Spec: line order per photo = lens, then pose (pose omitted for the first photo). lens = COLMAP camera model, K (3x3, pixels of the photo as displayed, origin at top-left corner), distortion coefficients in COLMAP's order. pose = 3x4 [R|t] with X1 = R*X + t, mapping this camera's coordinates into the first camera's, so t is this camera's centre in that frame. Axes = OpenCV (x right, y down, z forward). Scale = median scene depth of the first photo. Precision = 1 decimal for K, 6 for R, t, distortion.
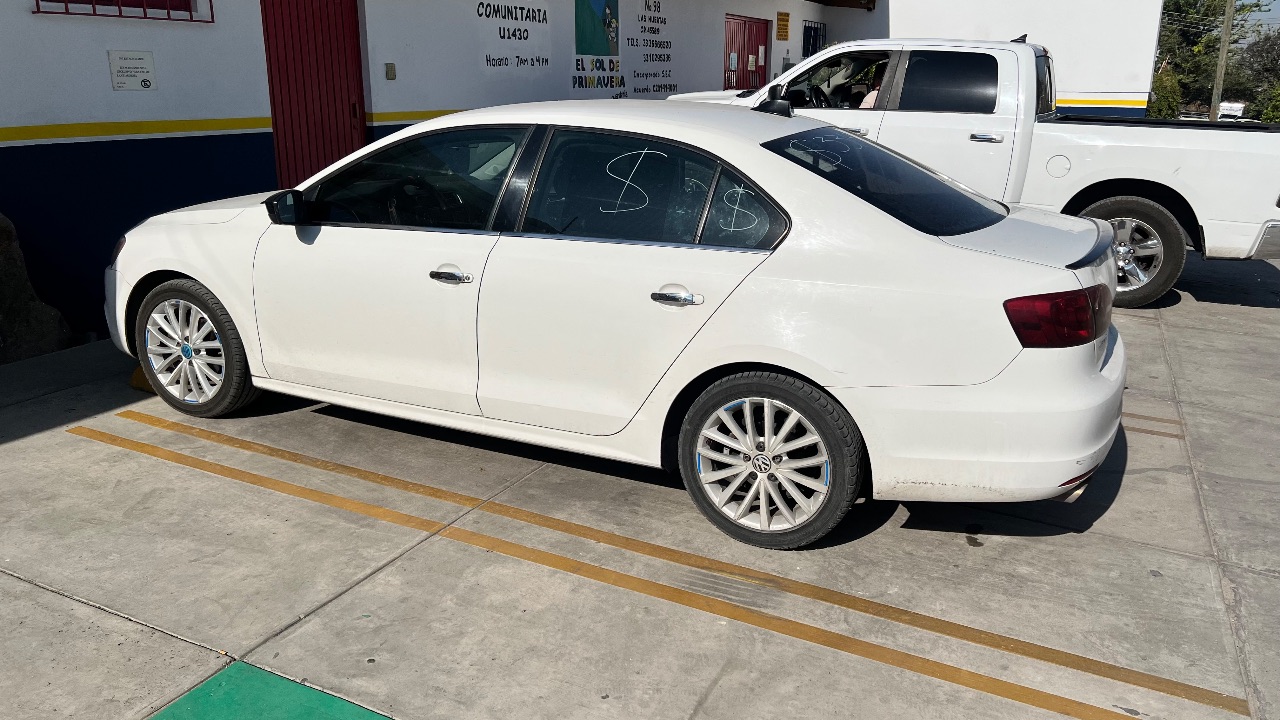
lens RADIAL K [[970.3, 0, 647.6], [0, 970.3, 357.7], [0, 0, 1]] dist [0.044460, -0.055684]
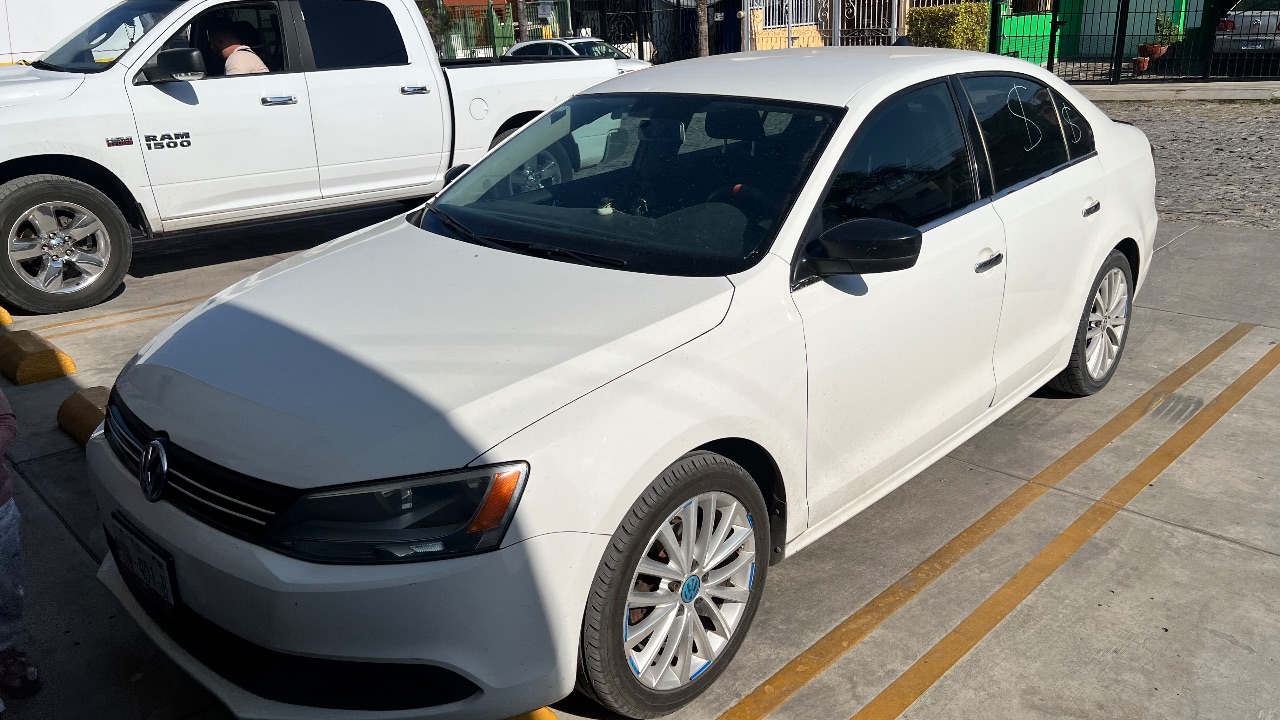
lens RADIAL K [[970.3, 0, 647.6], [0, 970.3, 357.7], [0, 0, 1]] dist [0.044460, -0.055684]
pose [[0.316051, -0.346465, 0.883218, -1.080414], [0.306532, 0.918297, 0.250536, -0.312454], [-0.897858, 0.191552, 0.396432, 0.943332]]
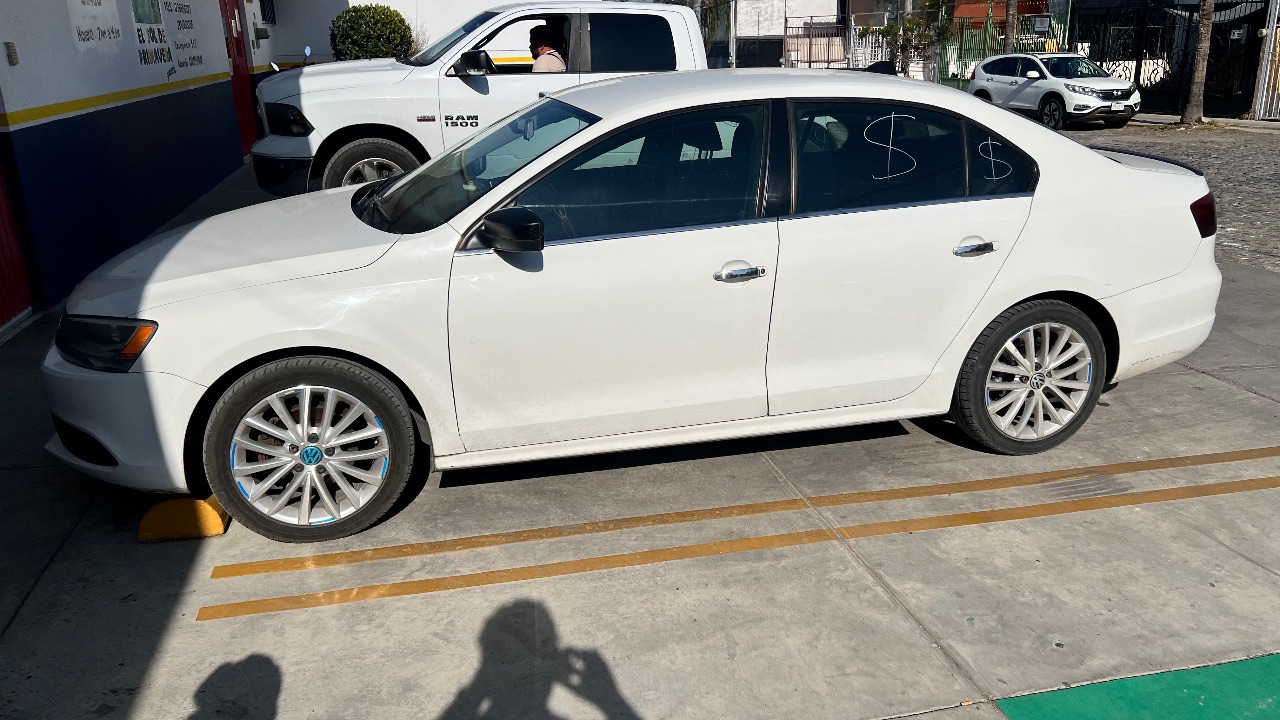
lens RADIAL K [[970.3, 0, 647.6], [0, 970.3, 357.7], [0, 0, 1]] dist [0.044460, -0.055684]
pose [[0.768138, -0.228290, 0.598204, -0.831909], [0.205789, 0.972732, 0.106972, -0.122215], [-0.606313, 0.040935, 0.794172, 0.332573]]
